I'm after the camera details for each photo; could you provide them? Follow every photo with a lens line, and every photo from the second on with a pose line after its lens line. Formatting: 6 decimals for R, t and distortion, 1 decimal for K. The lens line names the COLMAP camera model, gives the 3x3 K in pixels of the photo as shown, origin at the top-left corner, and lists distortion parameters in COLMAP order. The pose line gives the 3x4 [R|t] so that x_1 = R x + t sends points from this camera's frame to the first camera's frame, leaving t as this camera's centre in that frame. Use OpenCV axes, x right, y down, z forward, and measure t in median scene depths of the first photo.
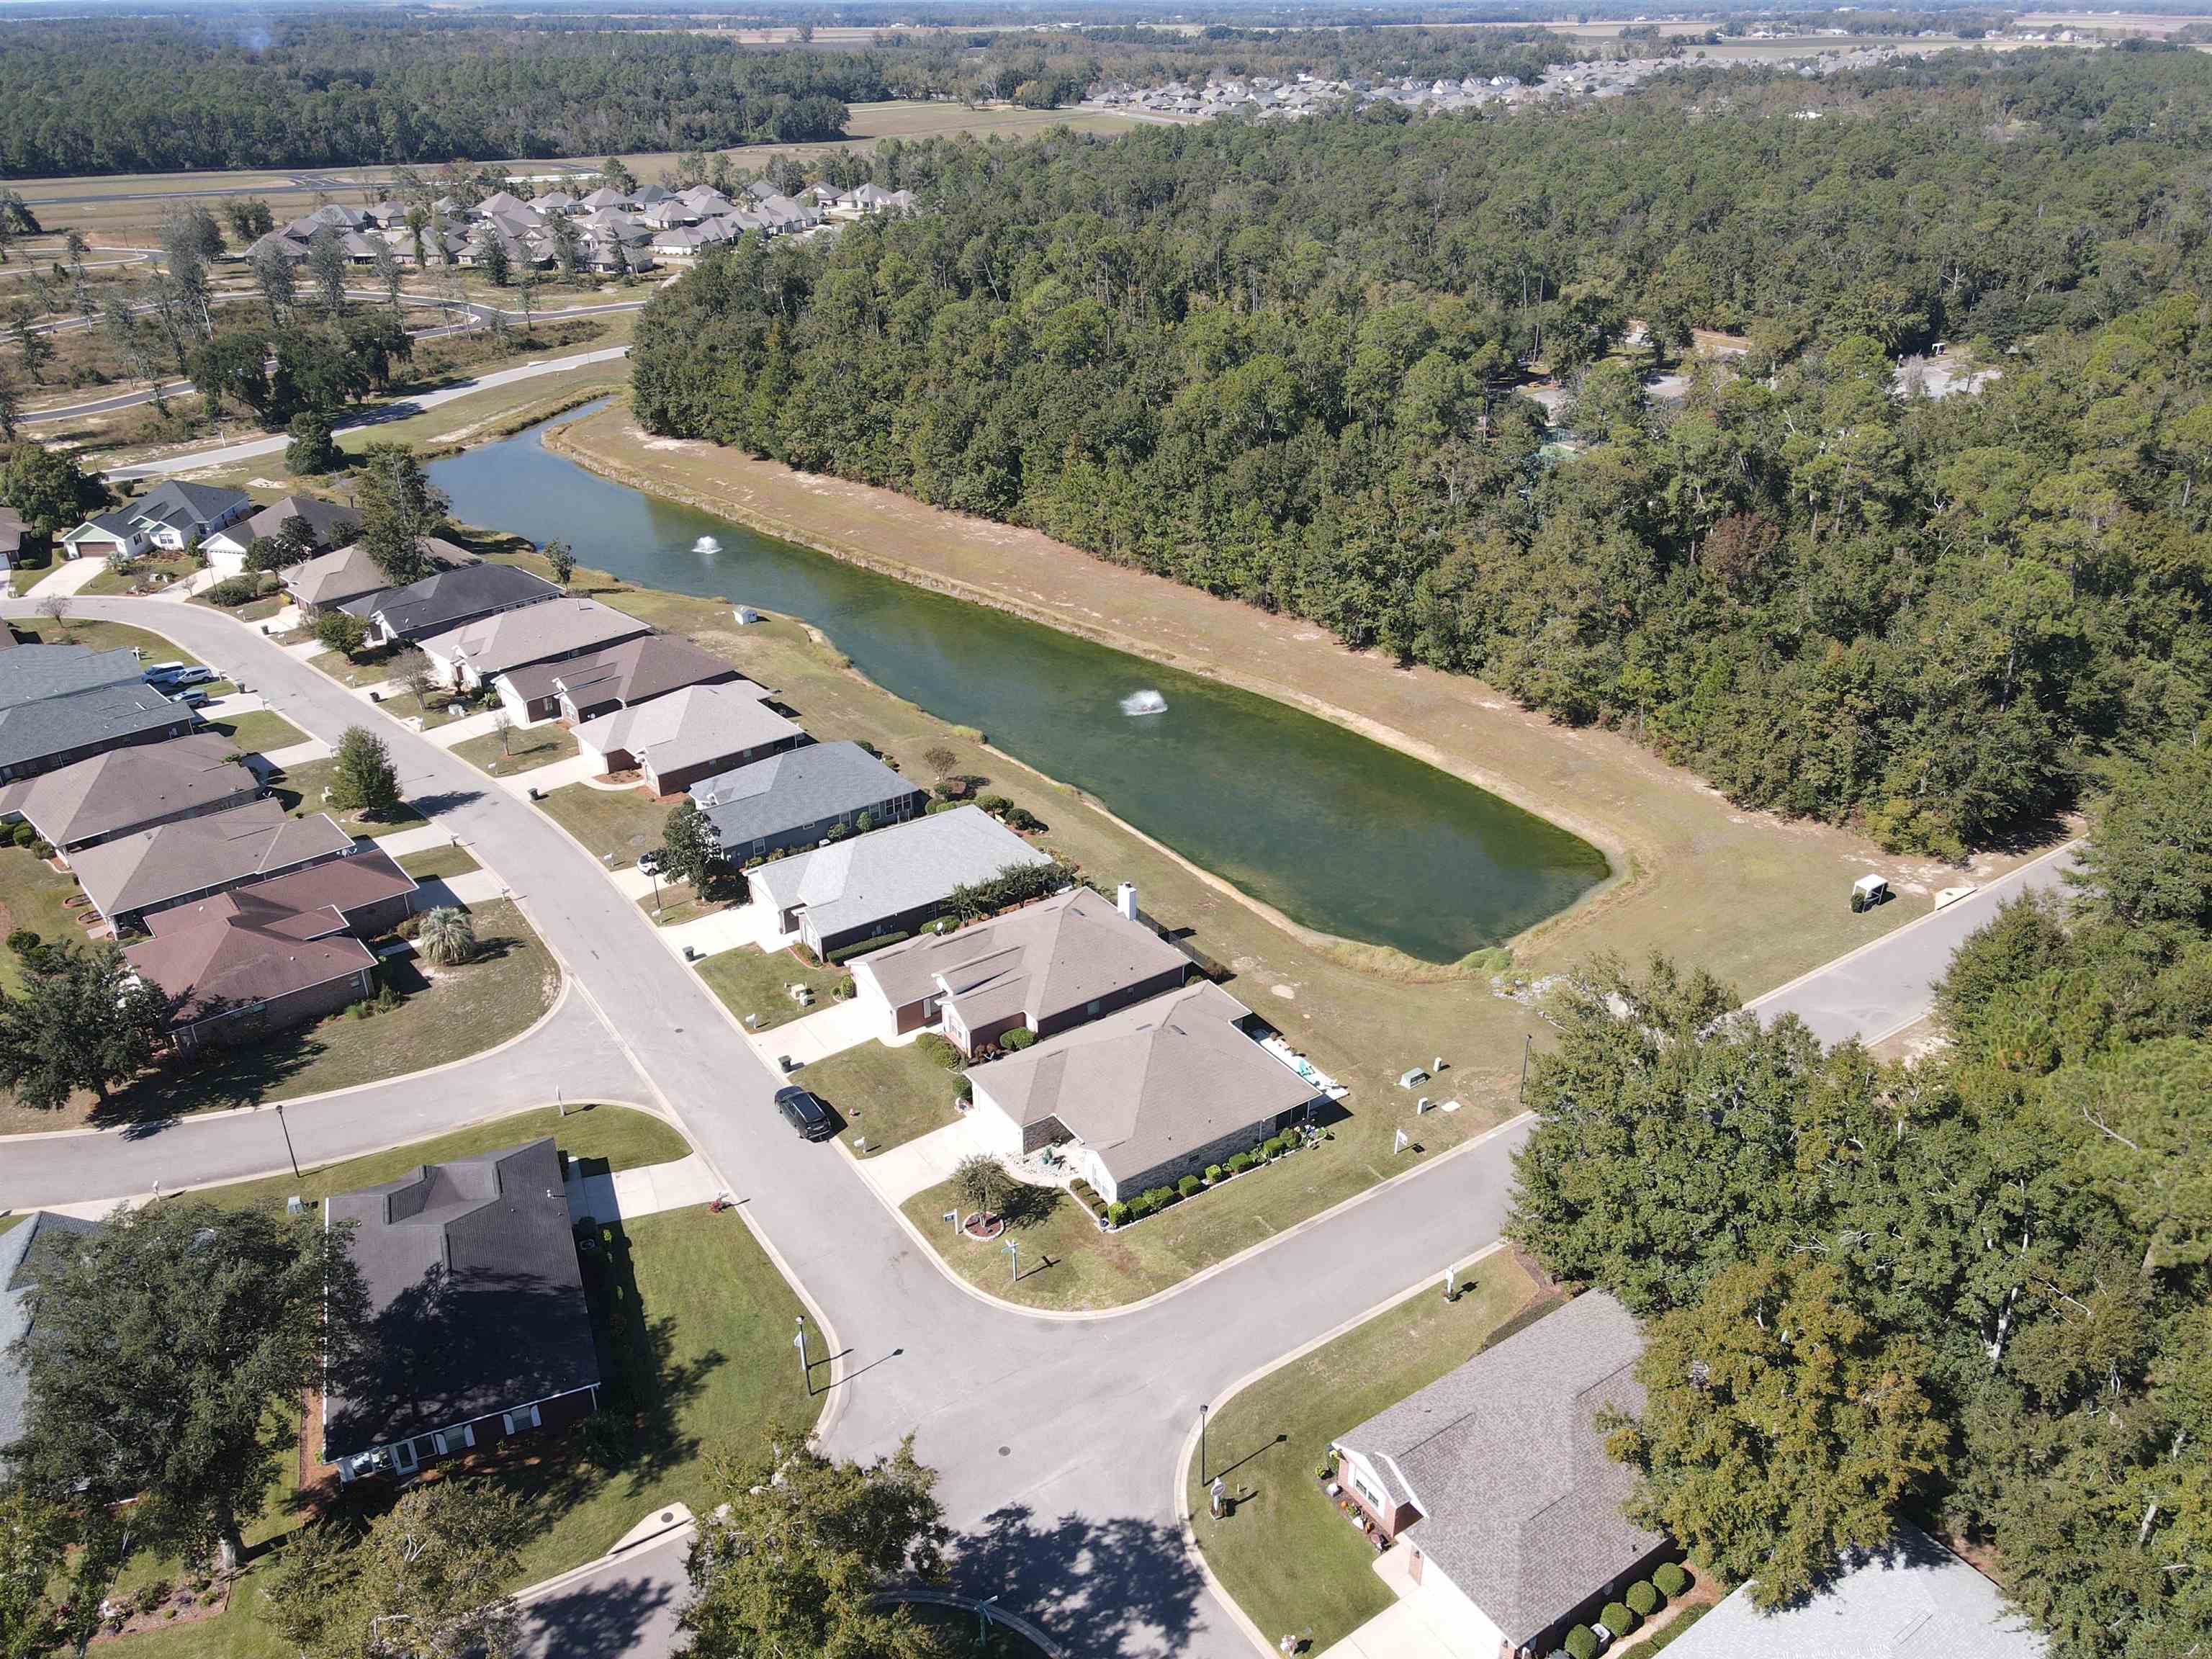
lens RADIAL K [[1610.2, 0, 1106.0], [0, 1610.2, 829.5], [0, 0, 1]] dist [0.023092, -0.003060]
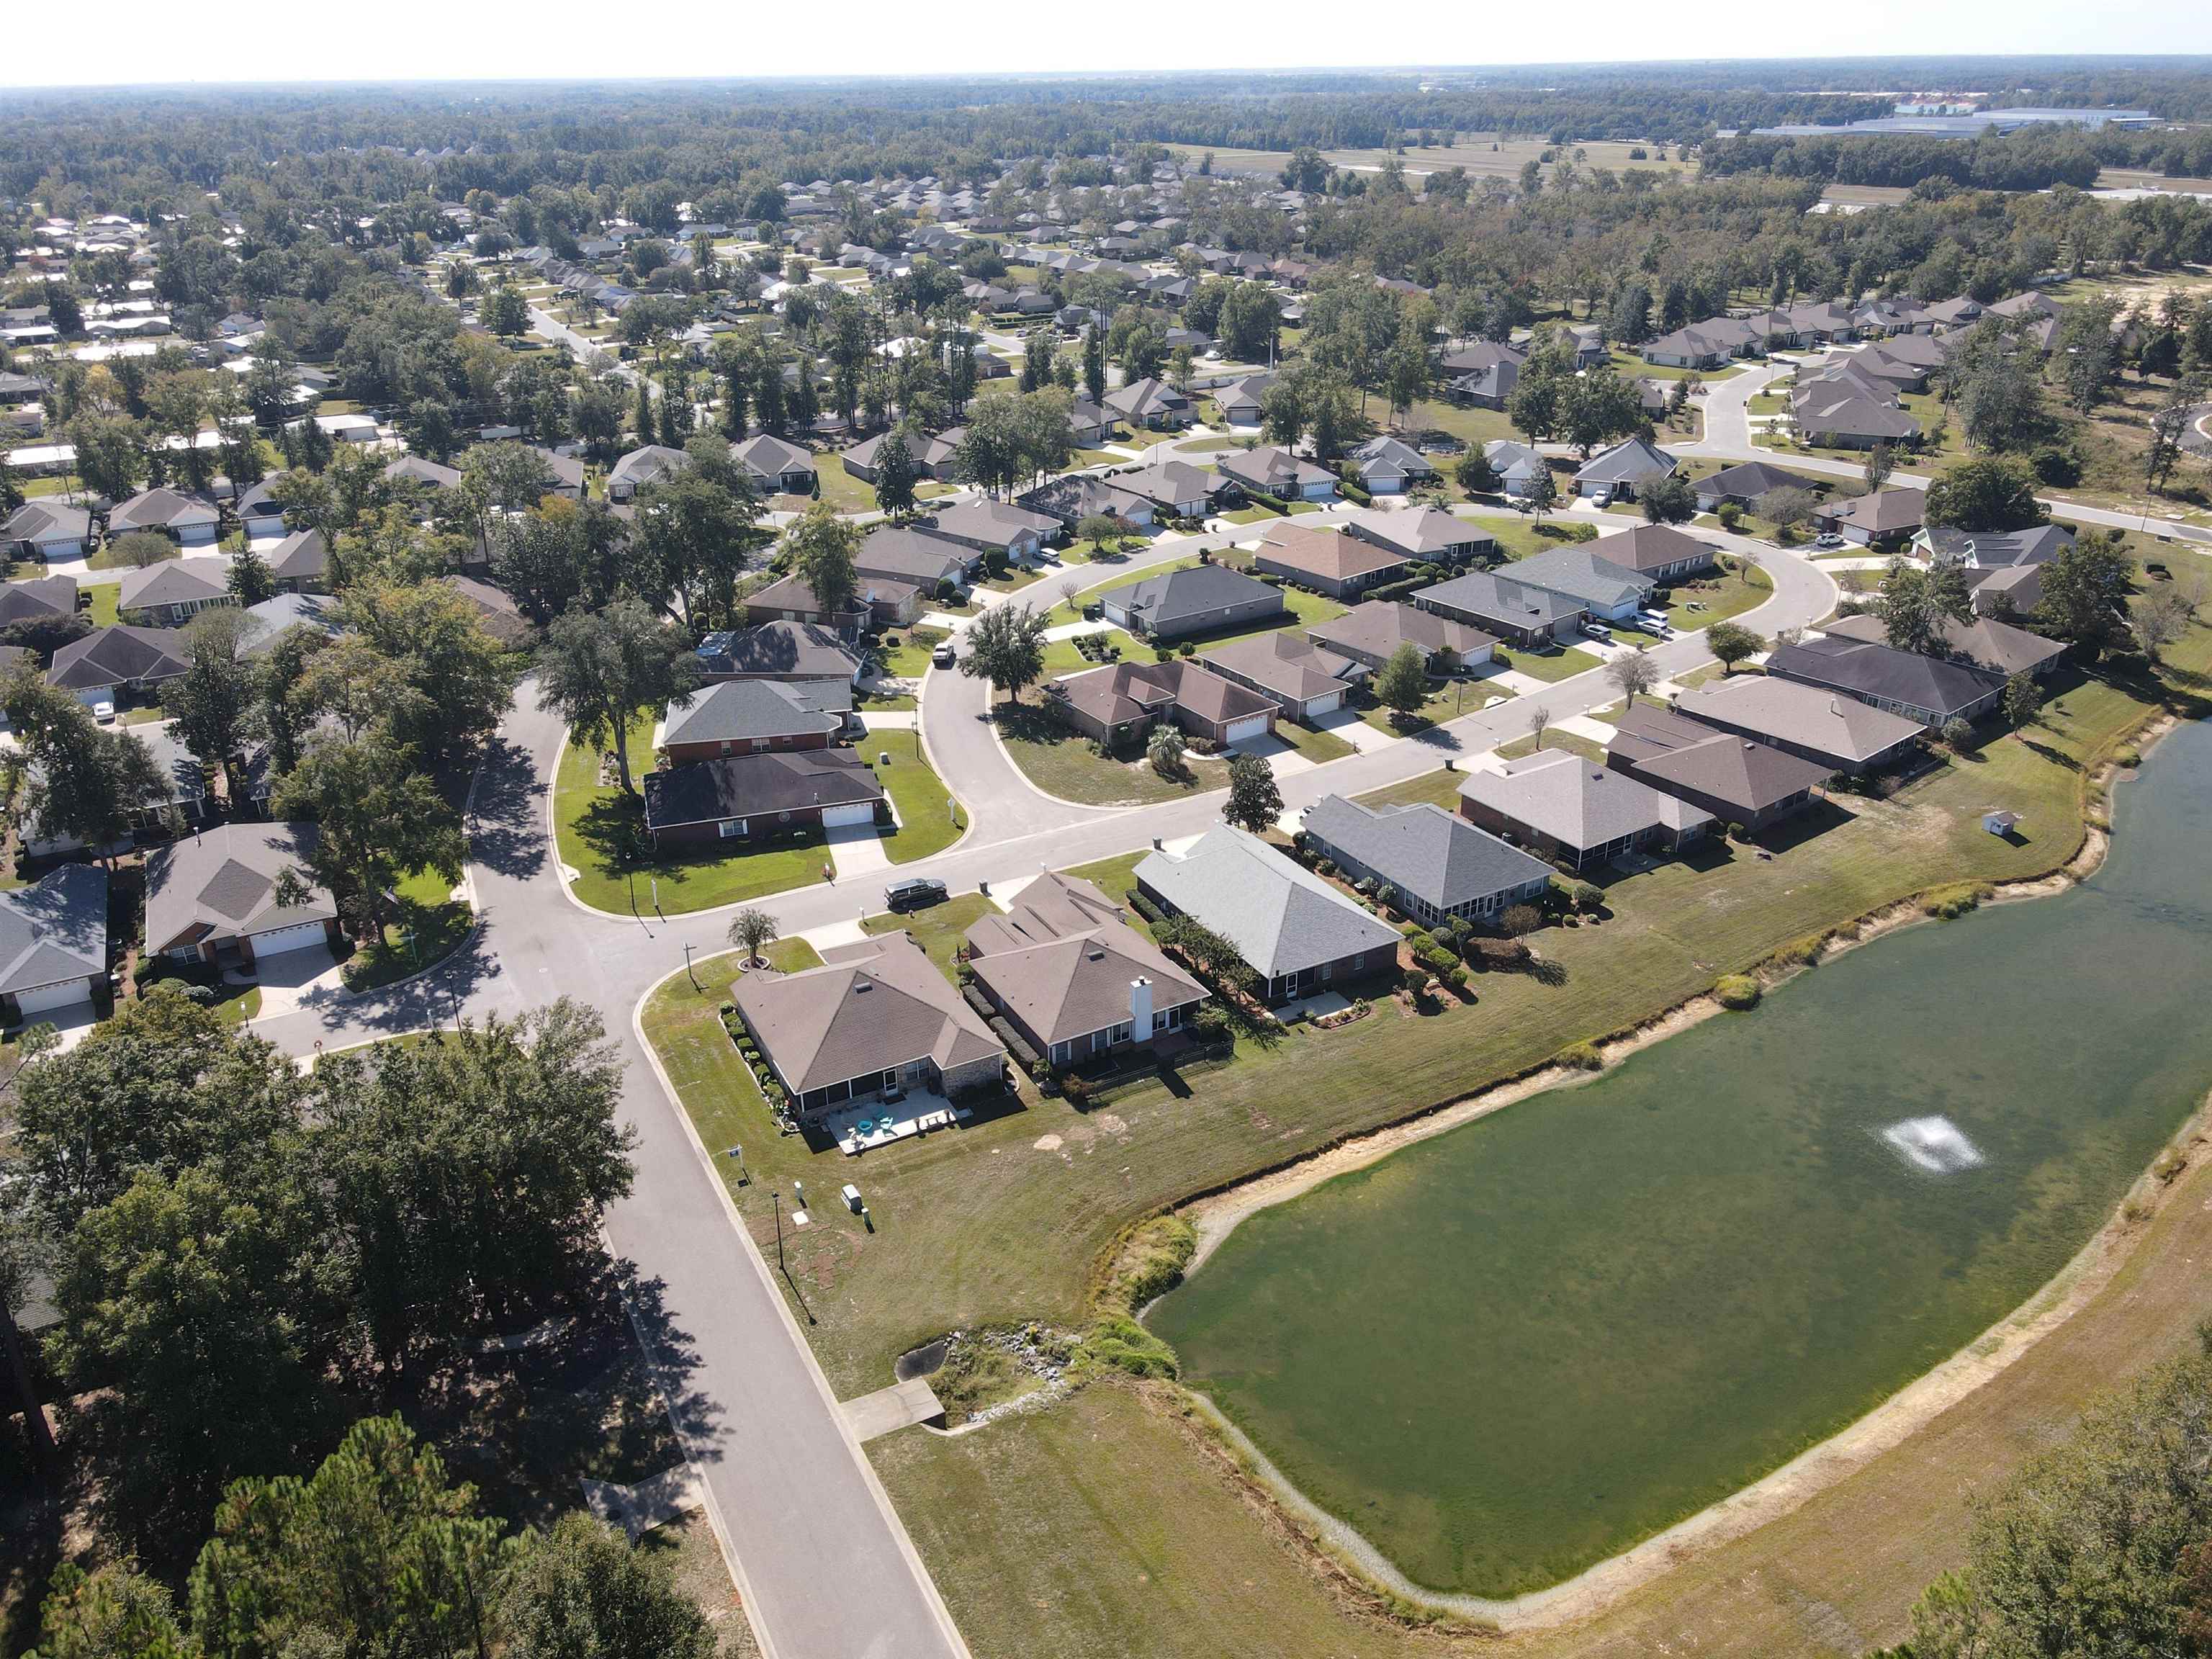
lens RADIAL K [[1610.2, 0, 1106.0], [0, 1610.2, 829.5], [0, 0, 1]] dist [0.023092, -0.003060]
pose [[-0.105623, 0.429143, -0.897040, 1.103823], [-0.440075, 0.788767, 0.429162, -0.577370], [0.891727, 0.440095, 0.105543, 1.120124]]
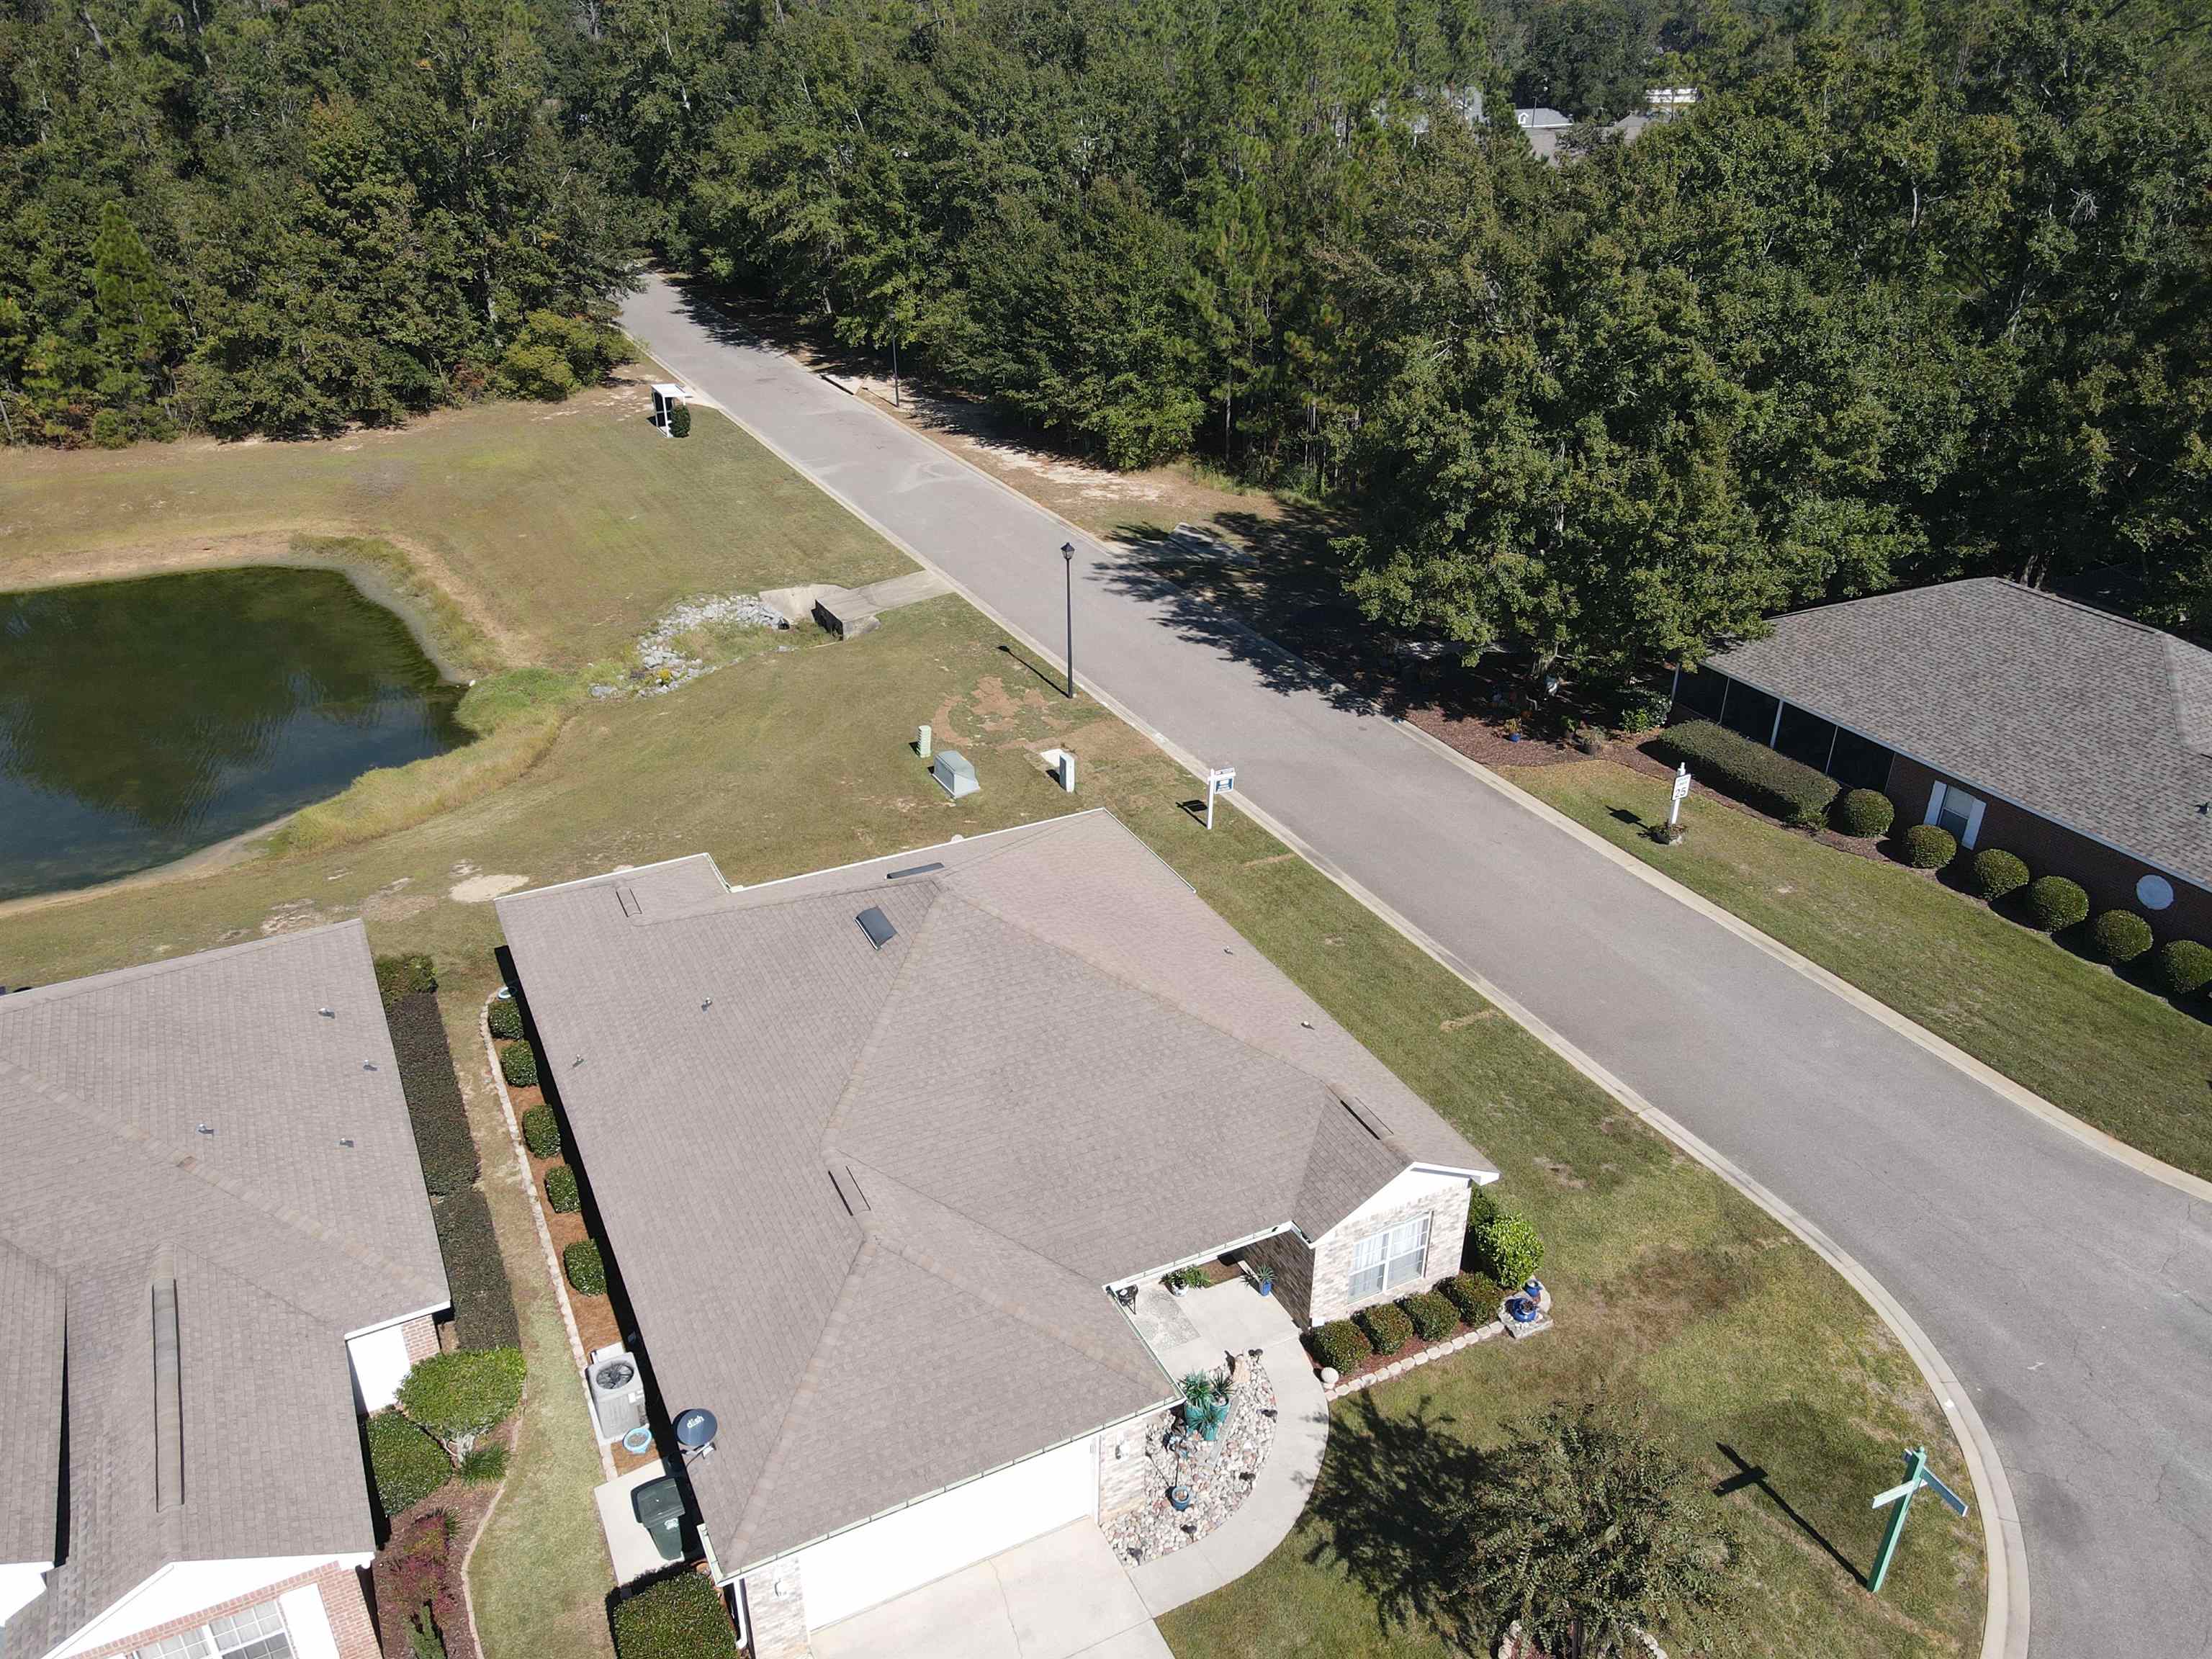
lens RADIAL K [[1610.2, 0, 1106.0], [0, 1610.2, 829.5], [0, 0, 1]] dist [0.023092, -0.003060]
pose [[0.119648, -0.460482, 0.879568, -0.249452], [0.436518, 0.820106, 0.369971, 0.024054], [-0.891704, 0.339681, 0.299133, 0.995153]]
